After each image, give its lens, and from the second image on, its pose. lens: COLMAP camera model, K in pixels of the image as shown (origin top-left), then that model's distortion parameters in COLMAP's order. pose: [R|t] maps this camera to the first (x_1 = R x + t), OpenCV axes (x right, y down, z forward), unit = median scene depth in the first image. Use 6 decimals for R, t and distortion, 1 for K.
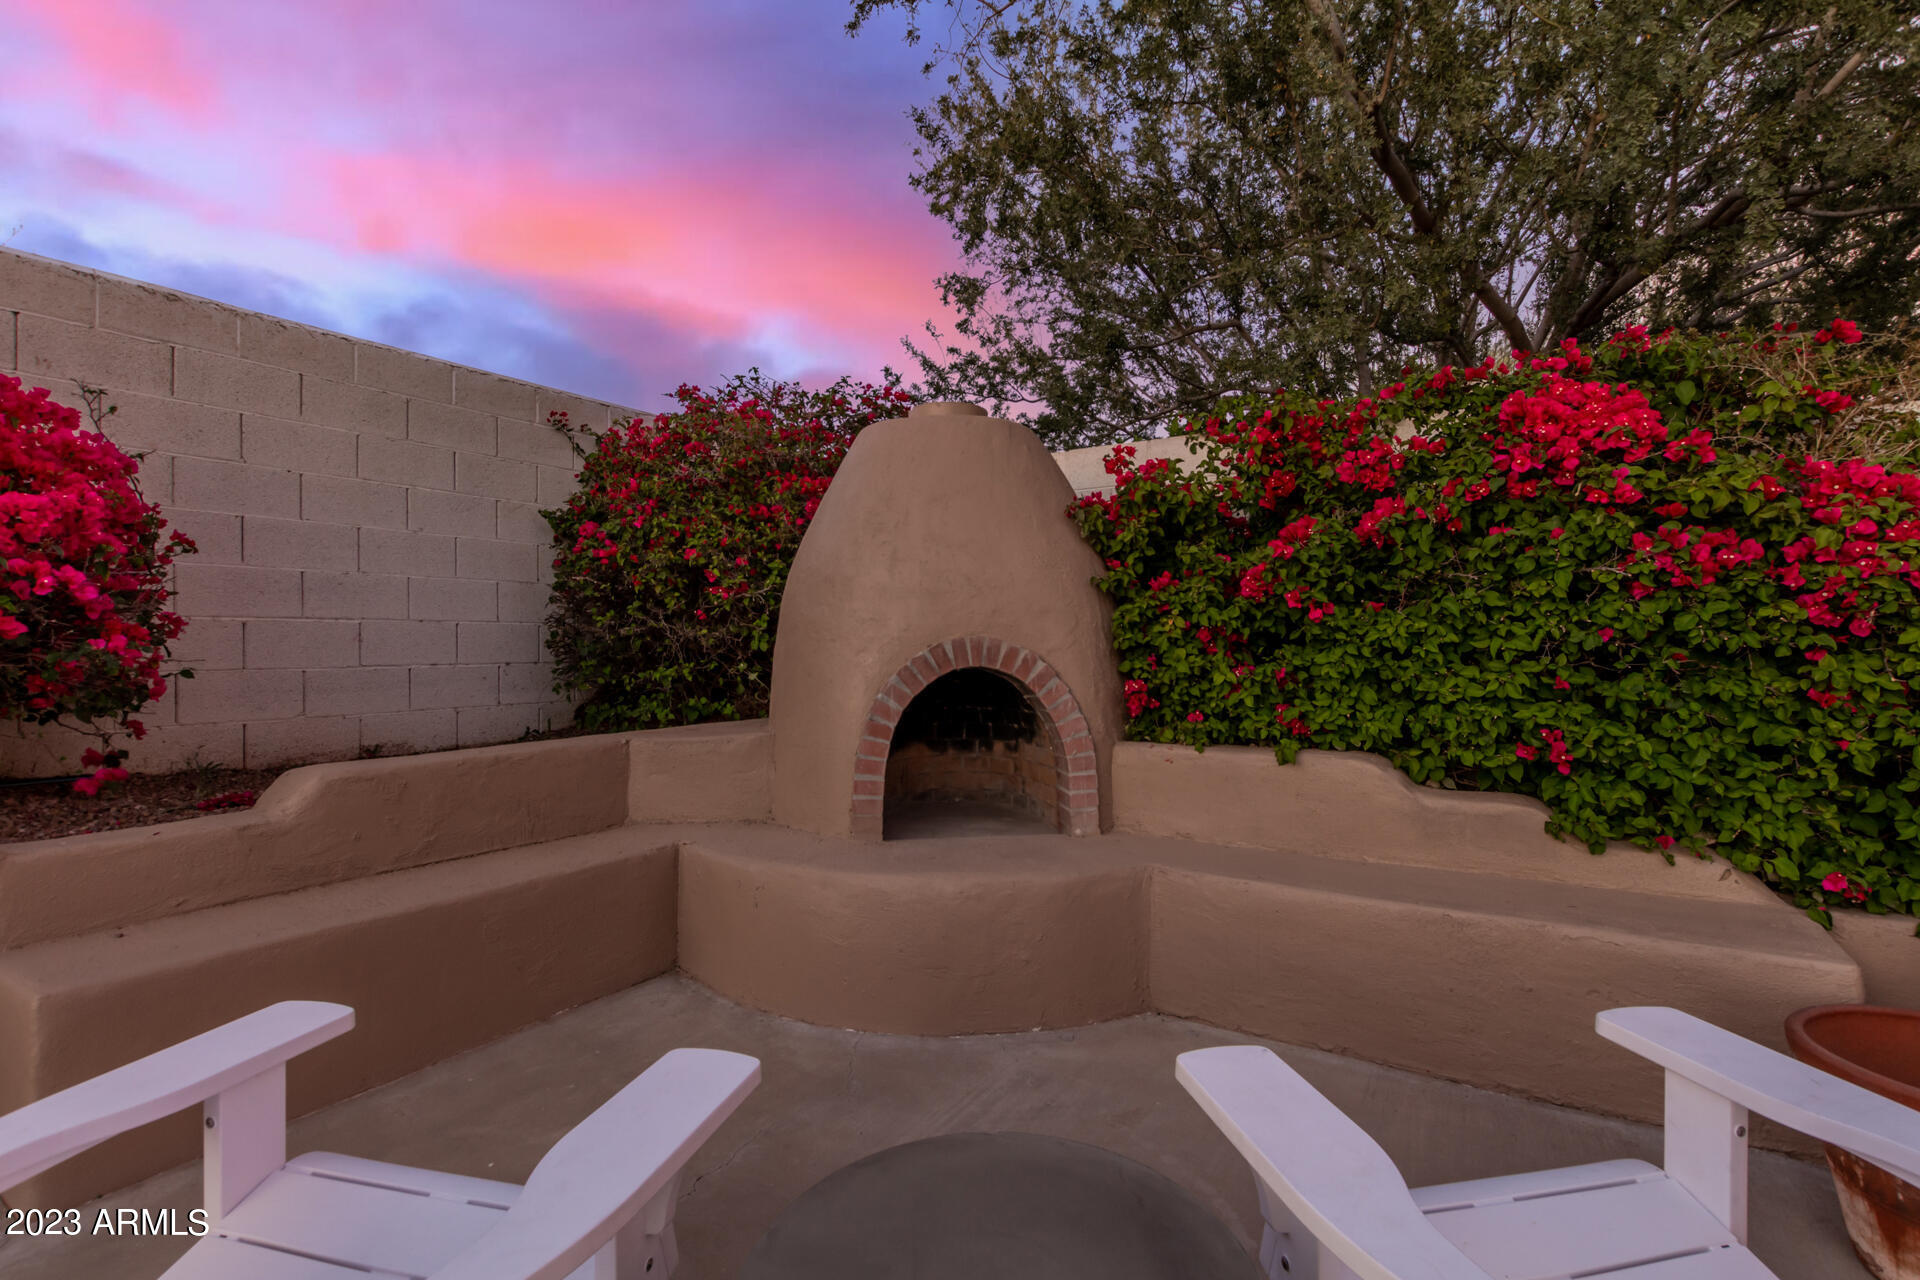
lens RADIAL K [[878.8, 0, 960.9], [0, 878.8, 644.1], [0, 0, 1]] dist [0.004499, 0.000409]
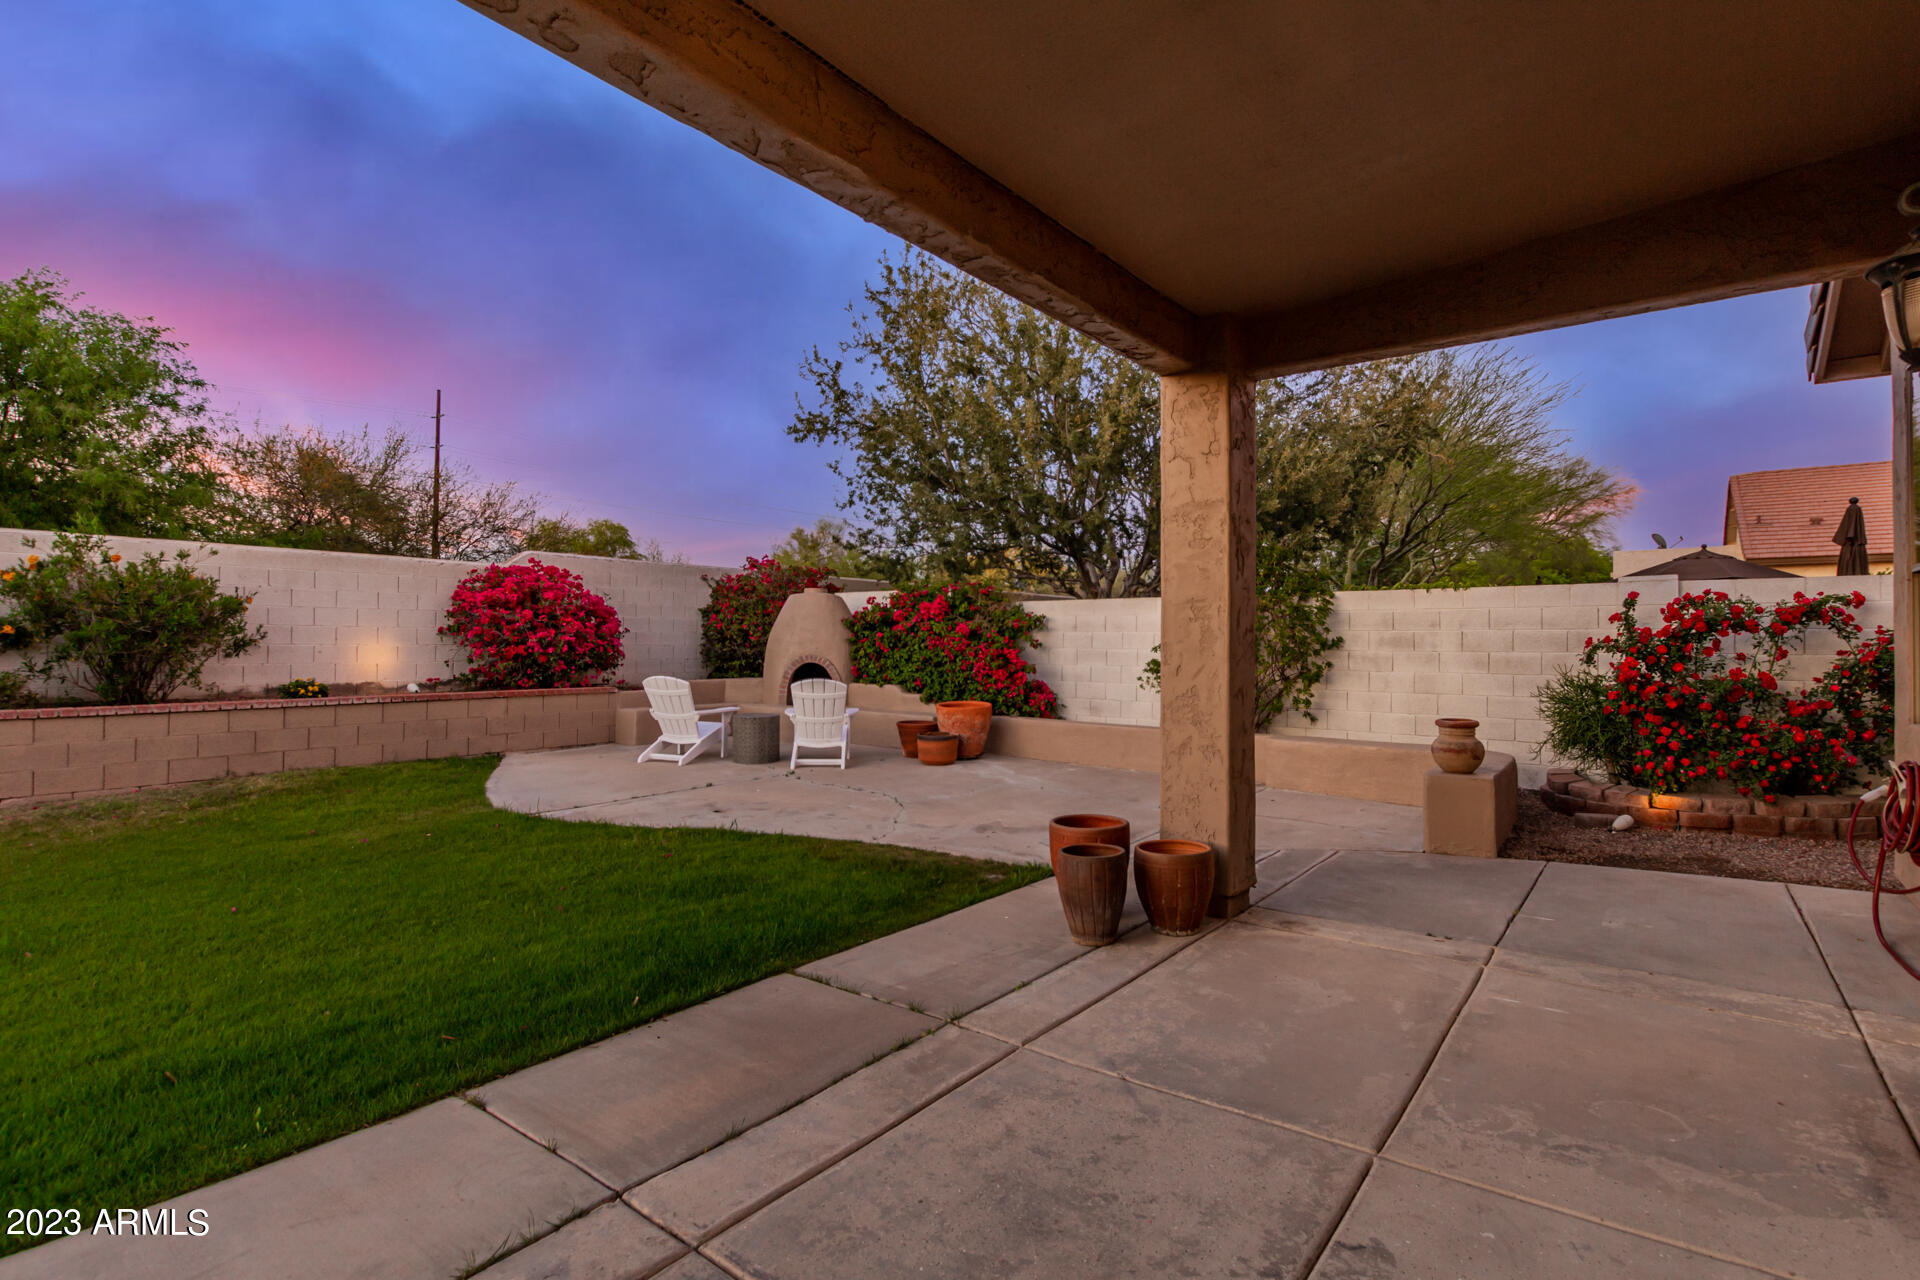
lens RADIAL K [[878.8, 0, 955.9], [0, 878.8, 630.9], [0, 0, 1]] dist [0.004499, 0.000409]
pose [[0.994741, 0.015014, -0.101318, 0.954038], [-0.016291, 0.999798, -0.011785, -0.070368], [0.101121, 0.013373, 0.994784, -2.570857]]
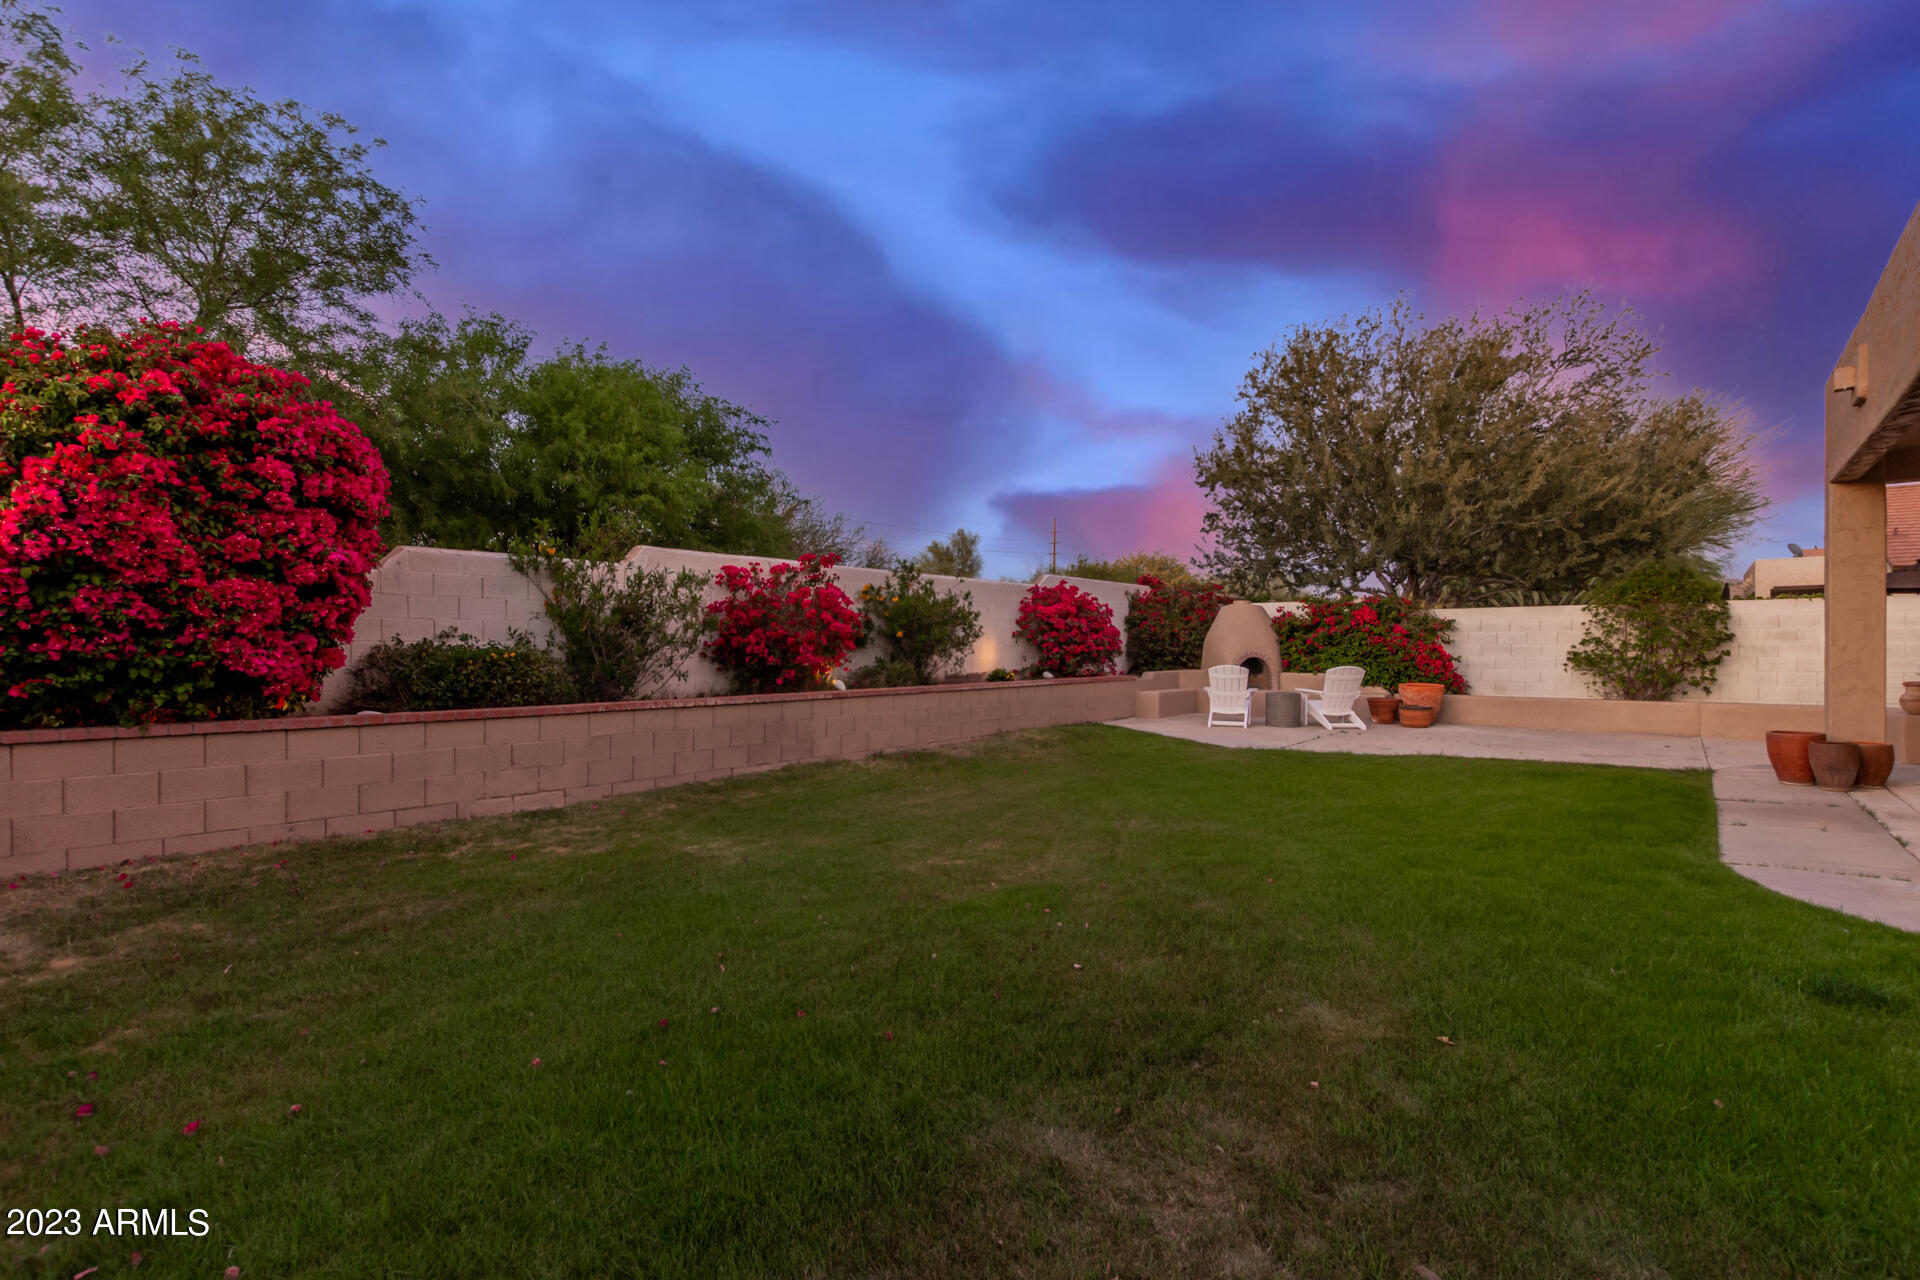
lens RADIAL K [[878.8, 0, 962.3], [0, 878.8, 649.5], [0, 0, 1]] dist [0.004499, 0.000409]
pose [[0.992672, 0.008999, -0.120508, -0.954483], [-0.008837, 0.999959, 0.001875, -0.009737], [0.120520, -0.000797, 0.992711, -3.905784]]
